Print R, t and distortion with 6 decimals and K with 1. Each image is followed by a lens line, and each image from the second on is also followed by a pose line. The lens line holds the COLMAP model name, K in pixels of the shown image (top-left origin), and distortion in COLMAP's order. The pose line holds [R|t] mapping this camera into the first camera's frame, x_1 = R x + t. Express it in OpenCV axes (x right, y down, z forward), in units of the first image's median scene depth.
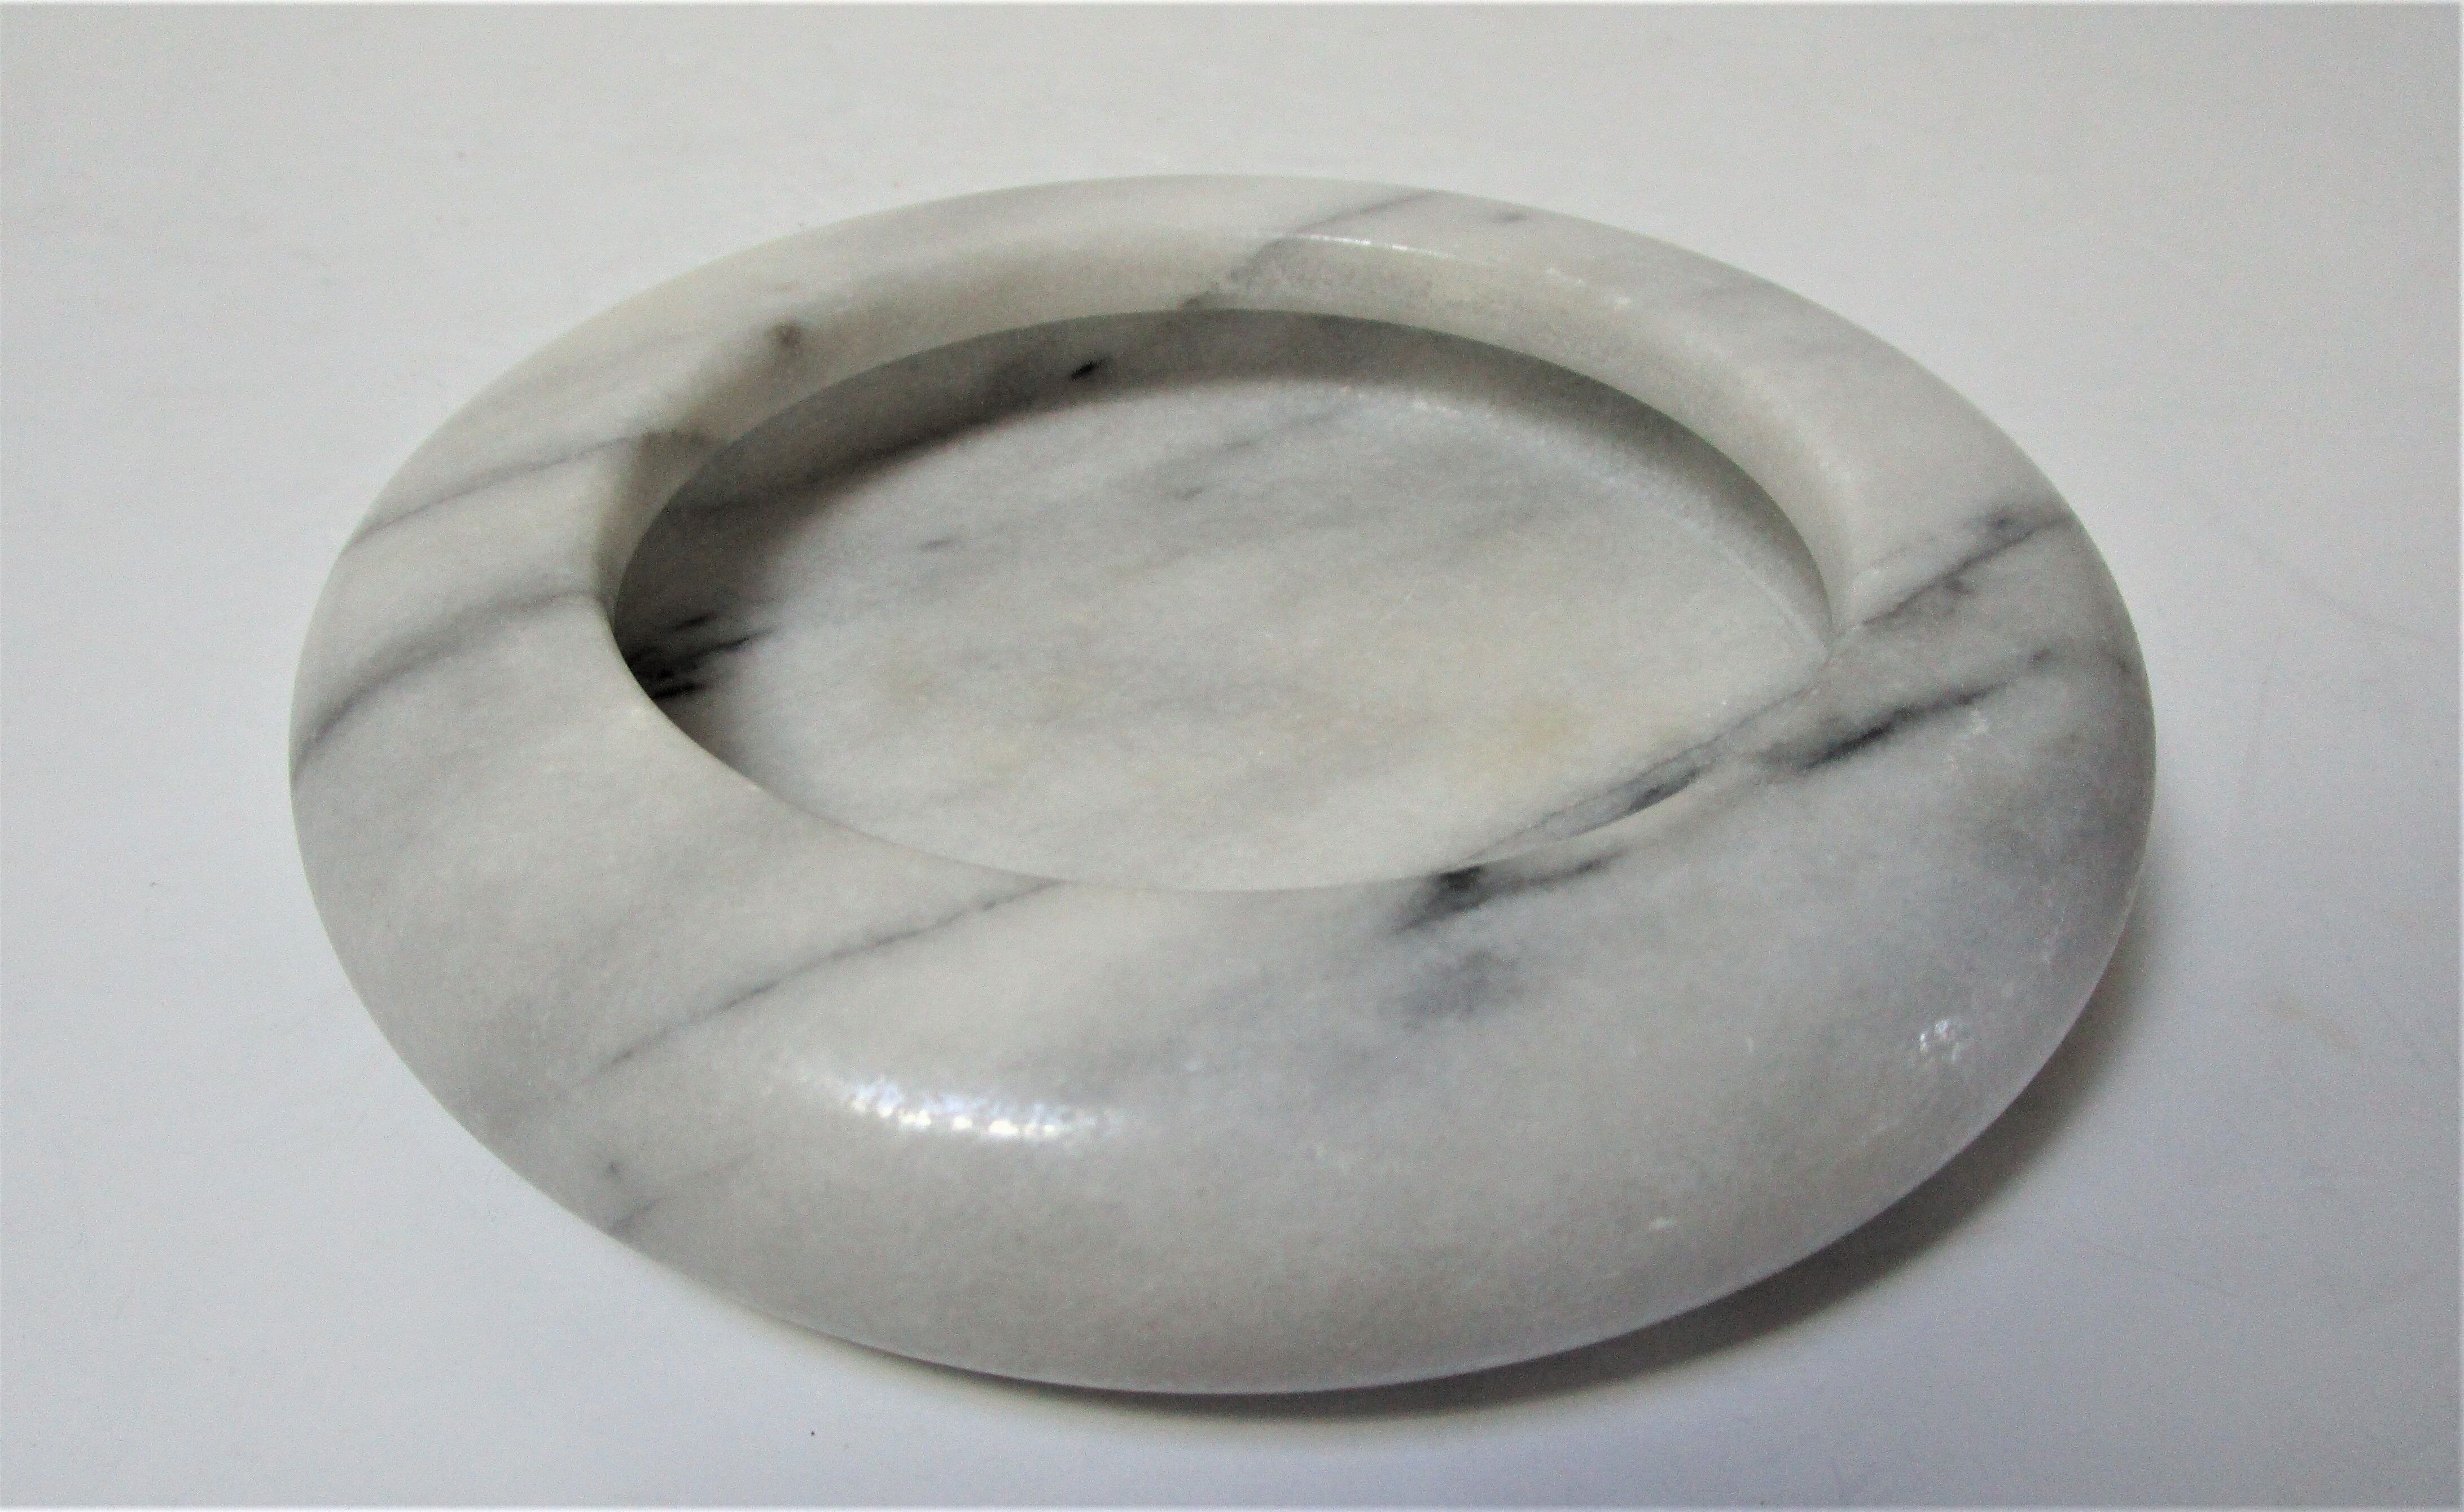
lens RADIAL K [[2128.4, 0, 1227.0], [0, 2128.4, 778.6], [0, 0, 1]] dist [-0.010508, -0.003476]
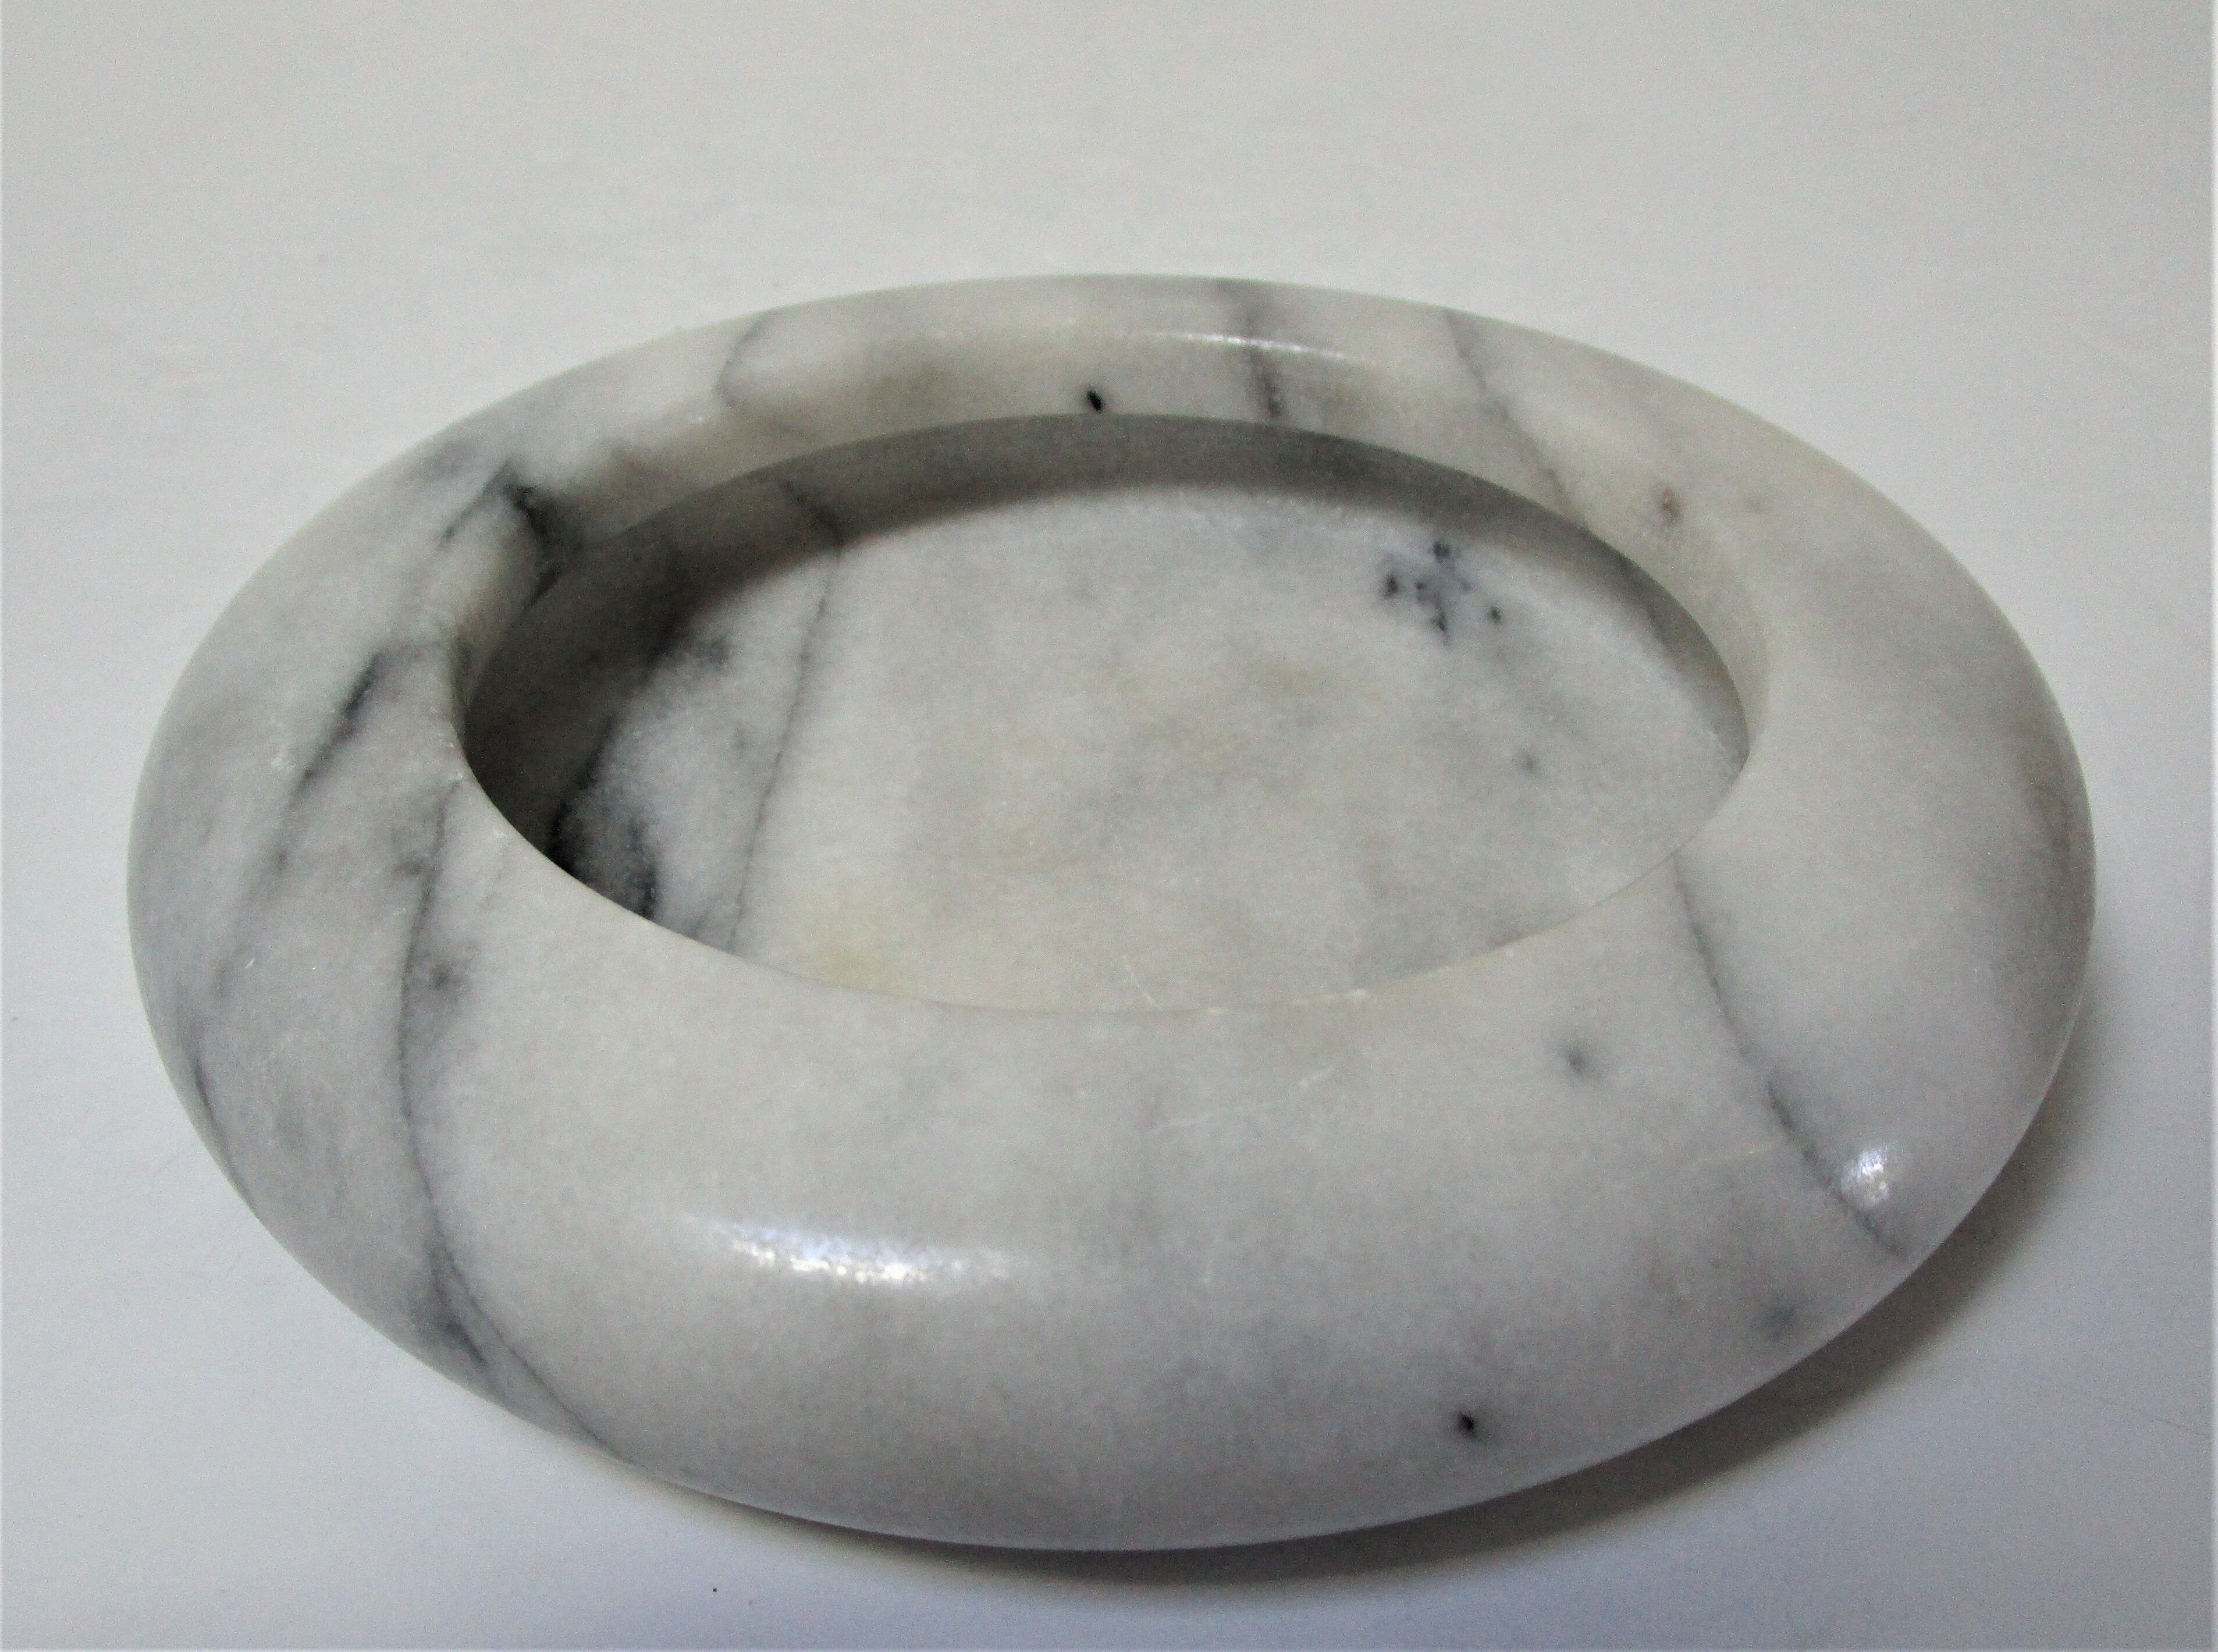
lens RADIAL K [[2158.6, 0, 1083.2], [0, 2158.6, 936.1], [0, 0, 1]] dist [-0.026888, 0.000000]
pose [[-0.578783, 0.504228, -0.640909, 0.746504], [-0.499212, 0.402376, 0.767386, -0.864898], [0.644824, 0.764099, 0.018828, 1.166383]]
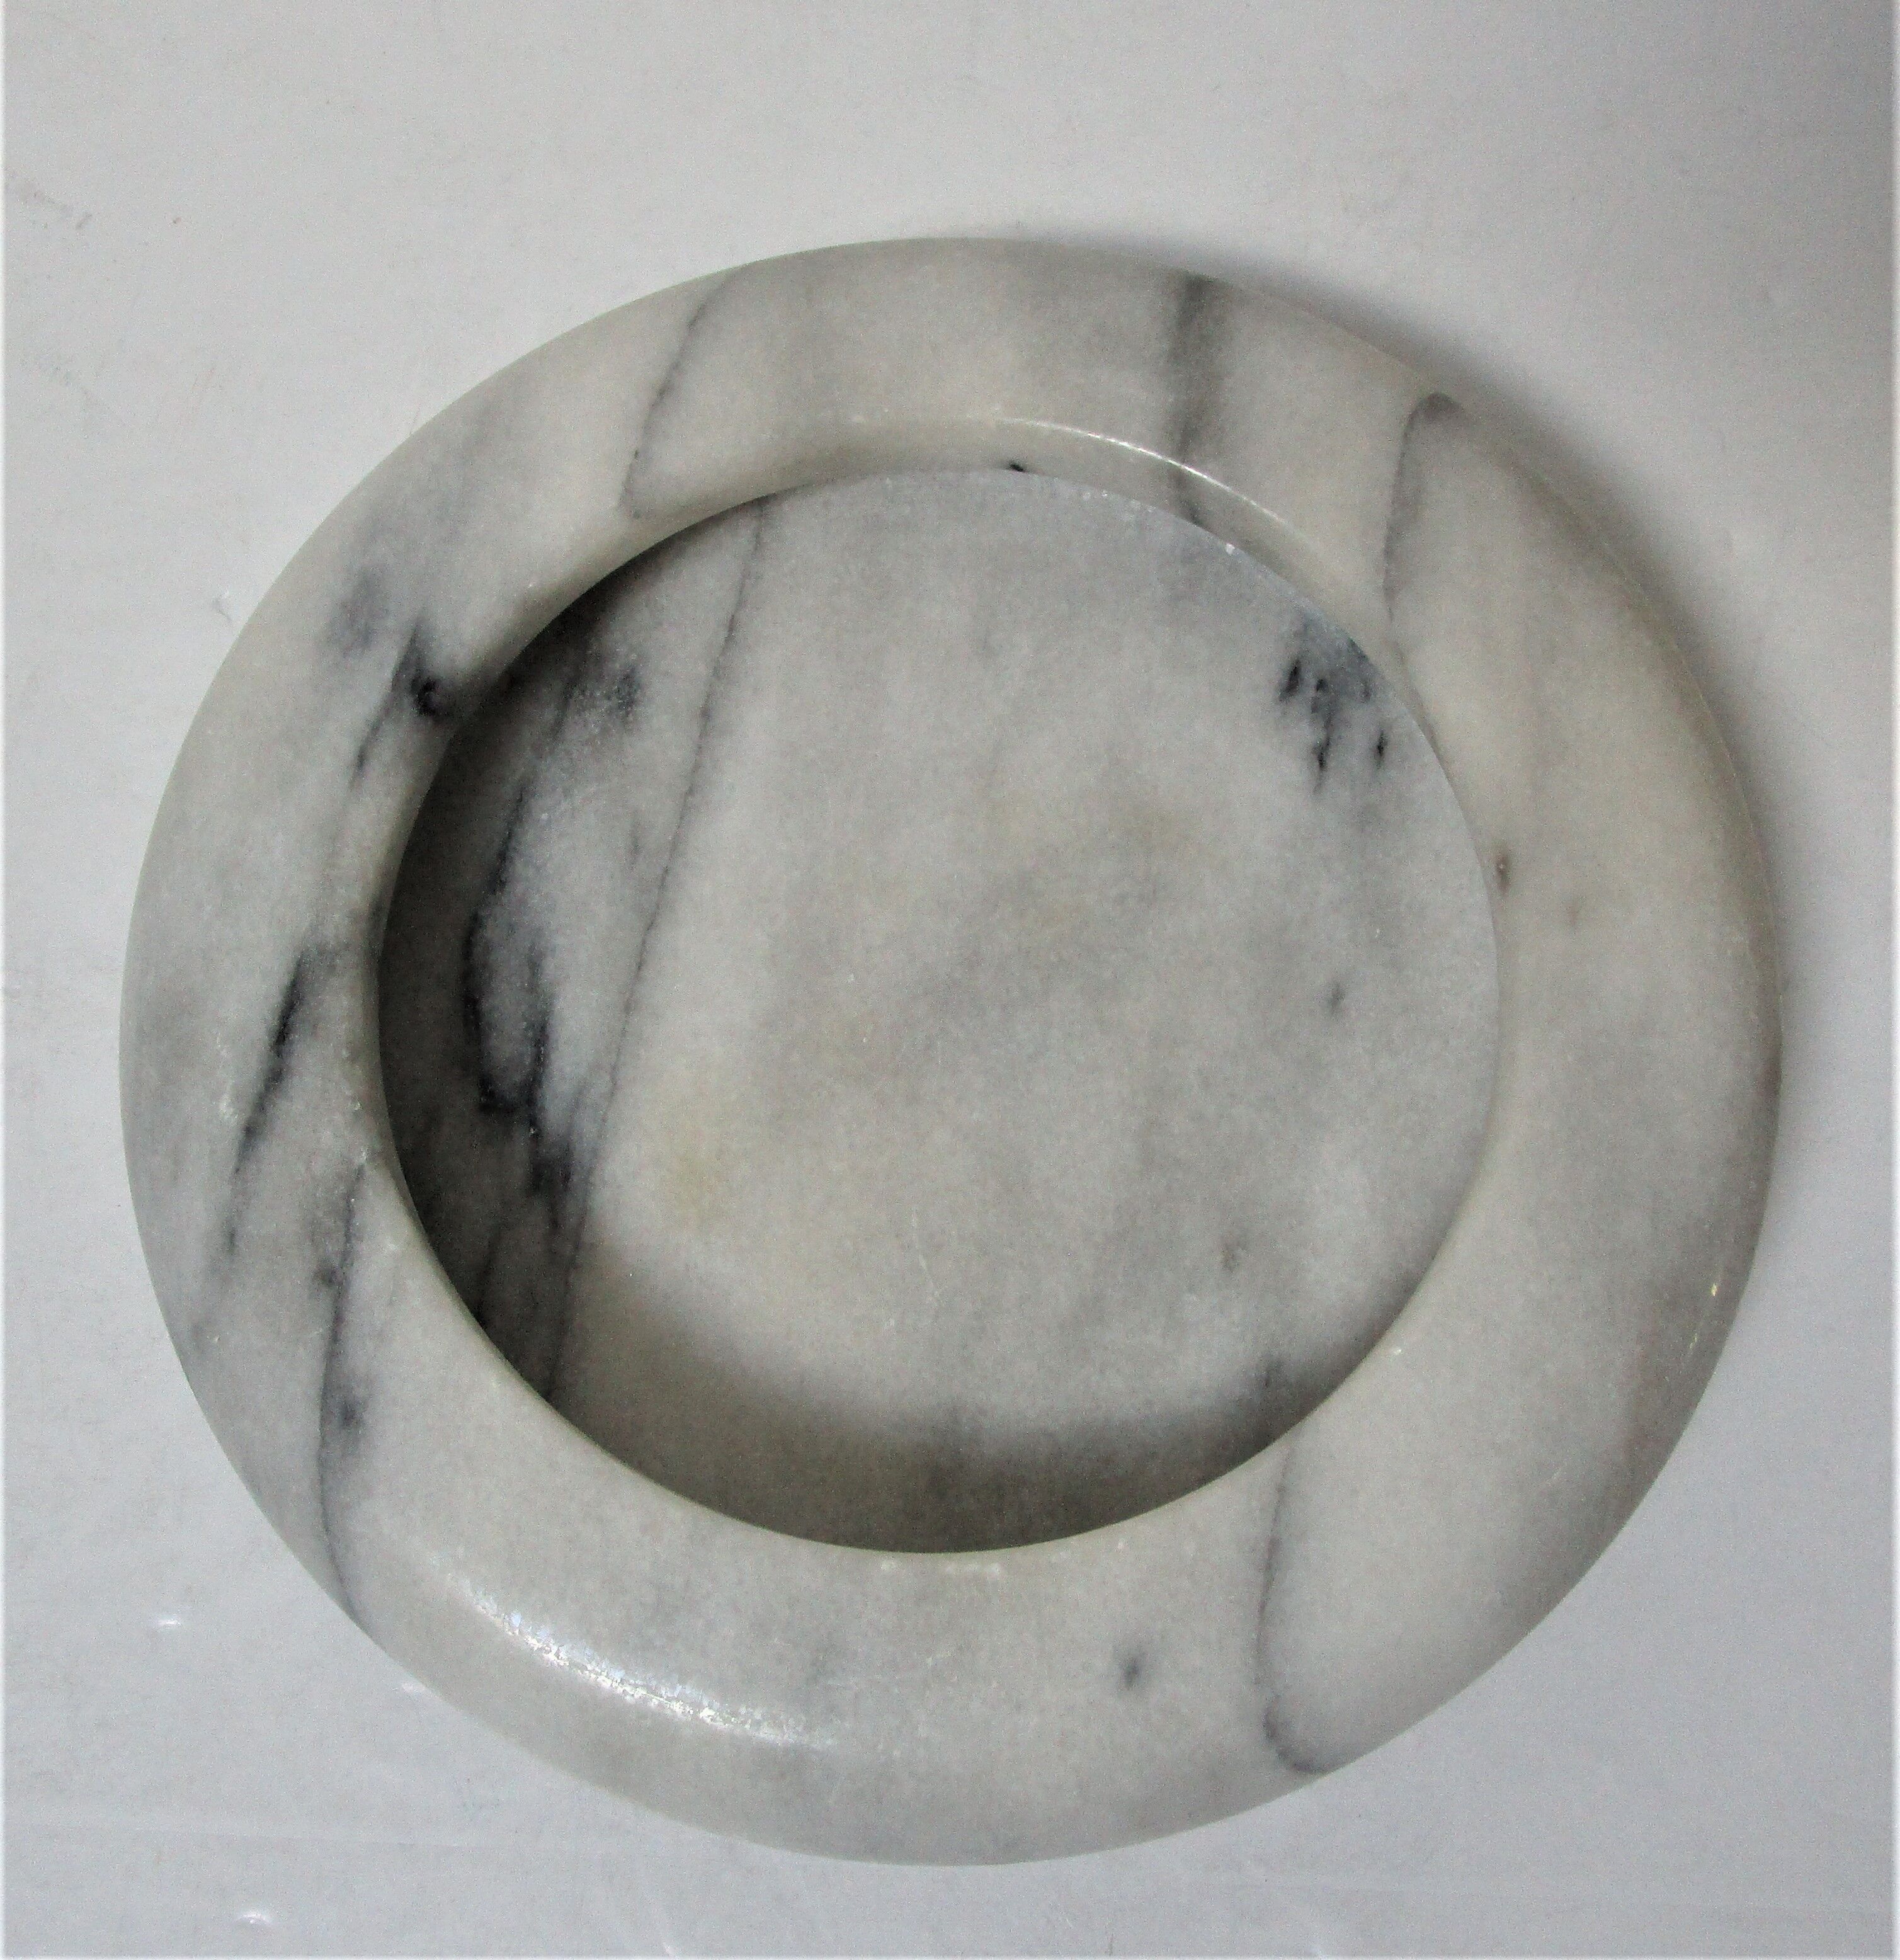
lens RADIAL K [[2387.1, 0, 858.0], [0, 2387.1, 959.4], [0, 0, 1]] dist [-0.024420, 0.000000]
pose [[-0.719412, 0.681997, -0.131628, 0.192017], [-0.374182, -0.220878, 0.900667, -1.272571], [0.585179, 0.697203, 0.414094, 0.523339]]
